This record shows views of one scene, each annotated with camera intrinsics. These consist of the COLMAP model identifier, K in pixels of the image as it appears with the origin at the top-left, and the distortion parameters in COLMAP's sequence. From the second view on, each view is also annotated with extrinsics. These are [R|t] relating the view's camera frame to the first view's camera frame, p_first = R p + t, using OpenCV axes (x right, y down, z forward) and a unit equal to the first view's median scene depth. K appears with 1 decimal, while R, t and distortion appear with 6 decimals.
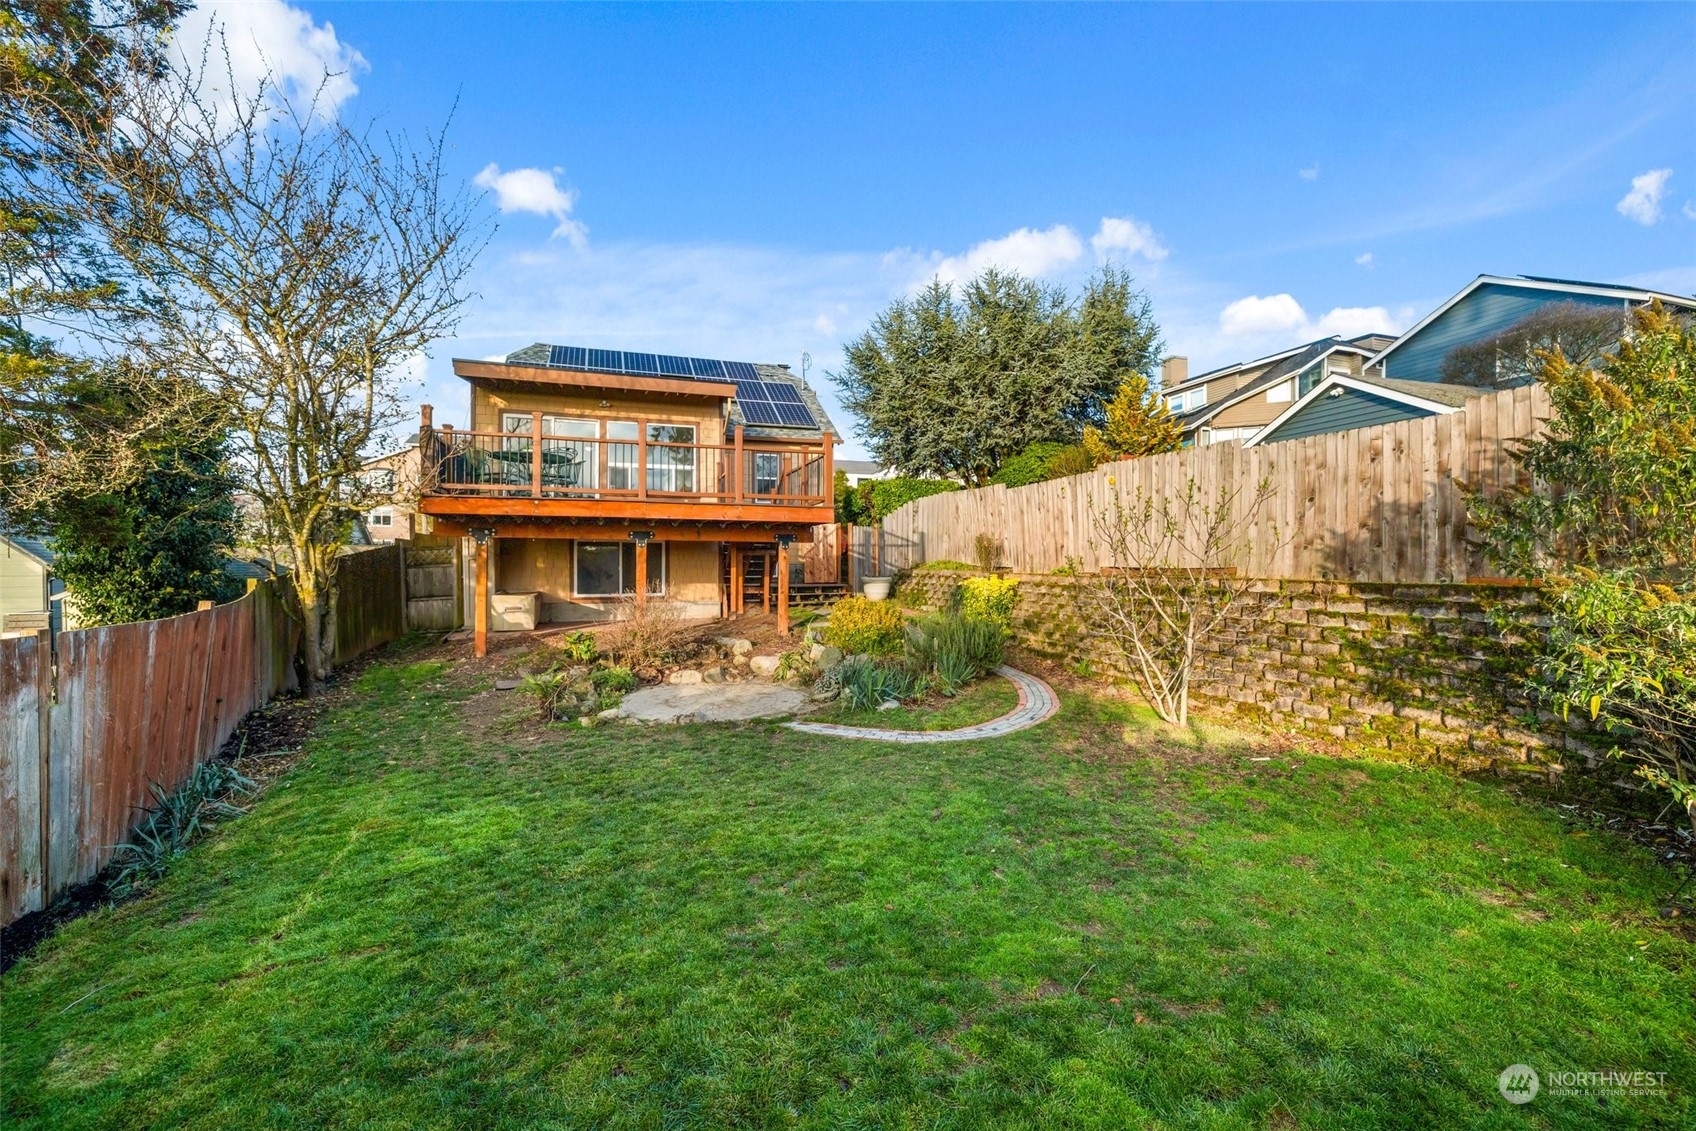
lens RADIAL K [[715.1, 0, 853.6], [0, 715.1, 567.1], [0, 0, 1]] dist [-0.004165, 0.000348]
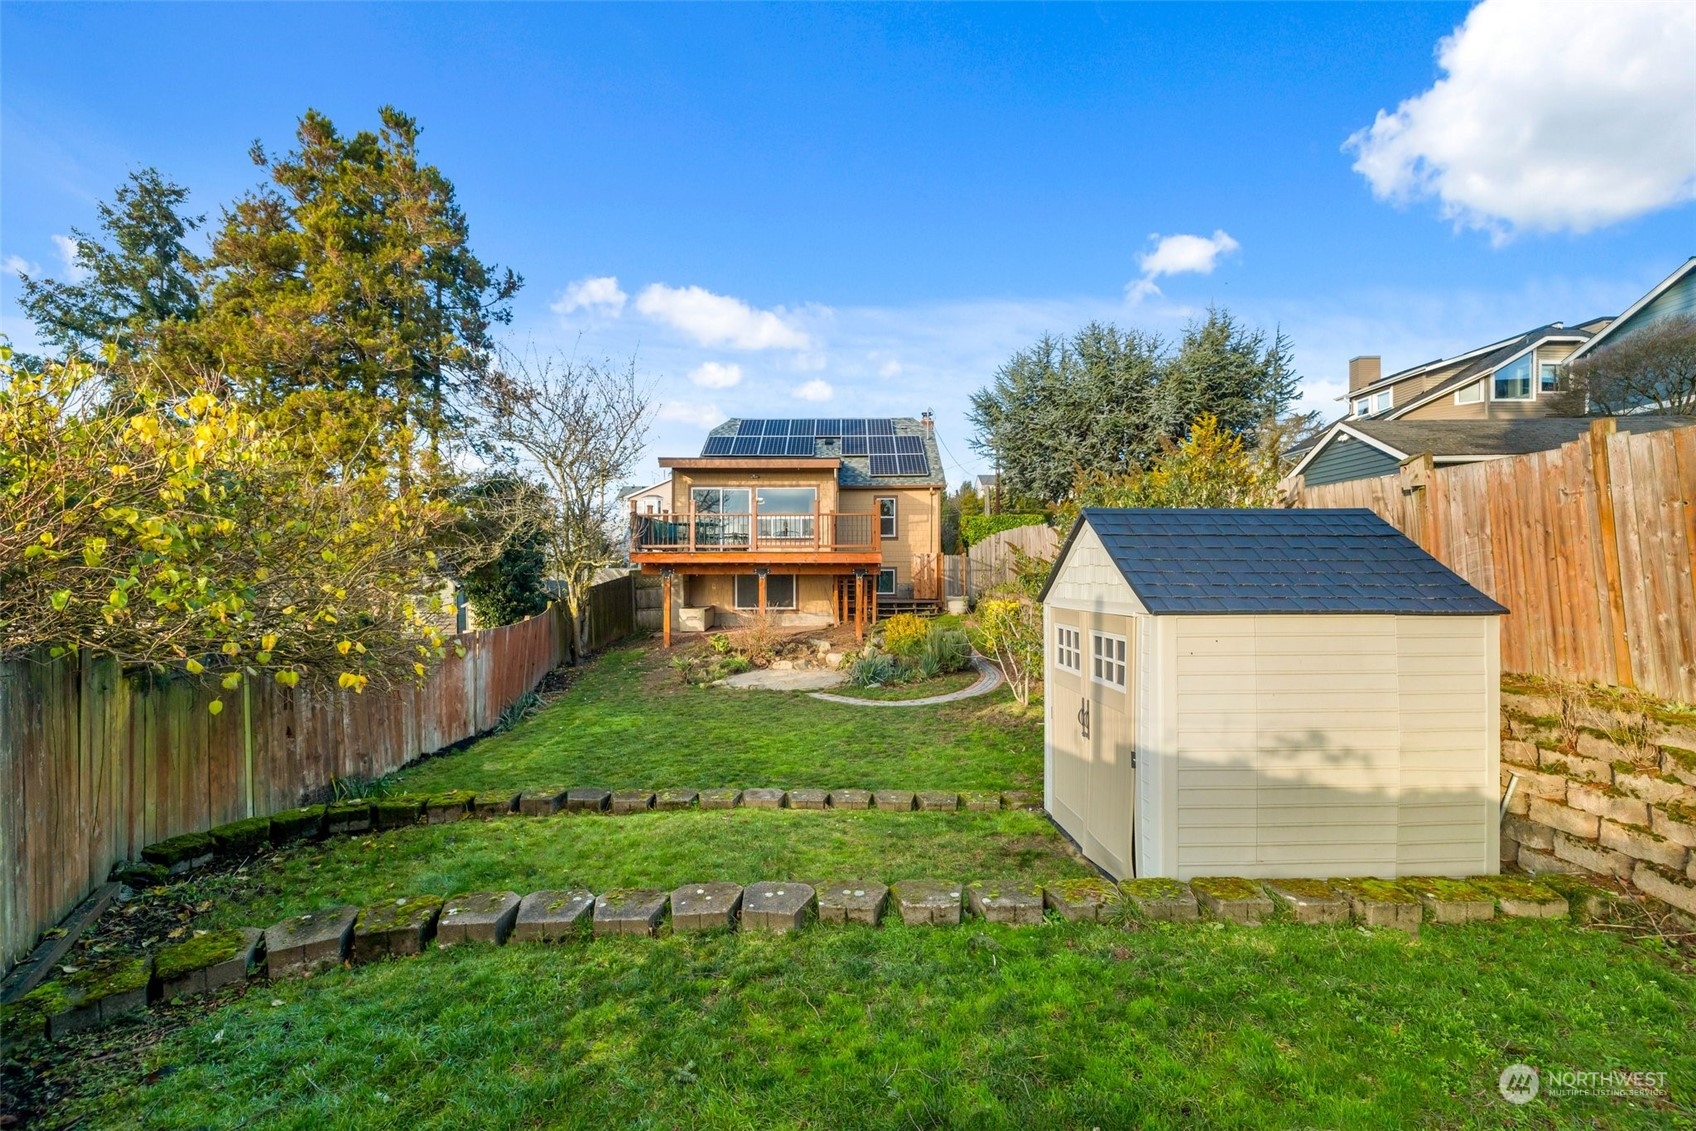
lens RADIAL K [[715.1, 0, 846.2], [0, 715.1, 568.0], [0, 0, 1]] dist [-0.004165, 0.000348]
pose [[0.945123, -0.002346, -0.326705, 0.362403], [0.001491, 0.999995, -0.002867, -0.045861], [0.326710, 0.002223, 0.945122, -0.371813]]
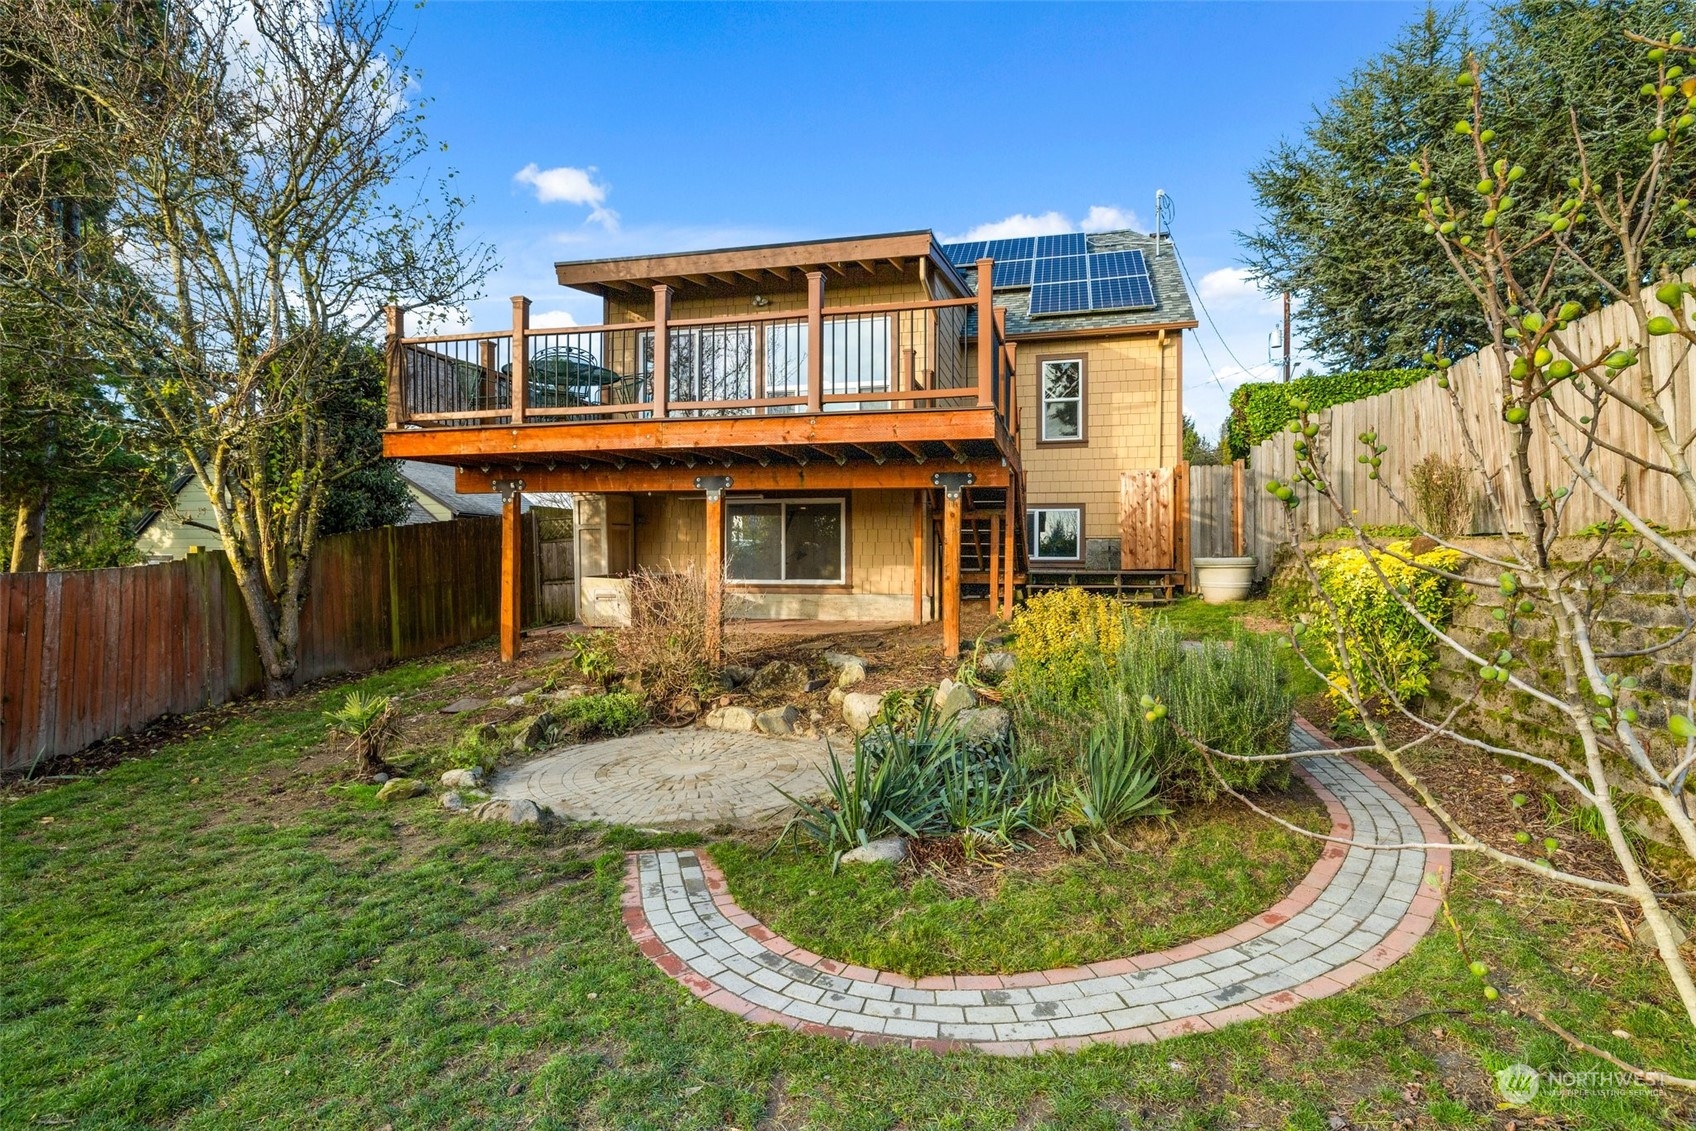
lens RADIAL K [[875.5, 0, 844.6], [0, 875.5, 563.2], [0, 0, 1]] dist [0.001925, -0.001165]
pose [[0.837456, 0.003303, -0.546495, 0.212551], [-0.001148, 0.999990, 0.004285, 0.022170], [0.546504, -0.002961, 0.837451, 0.414703]]
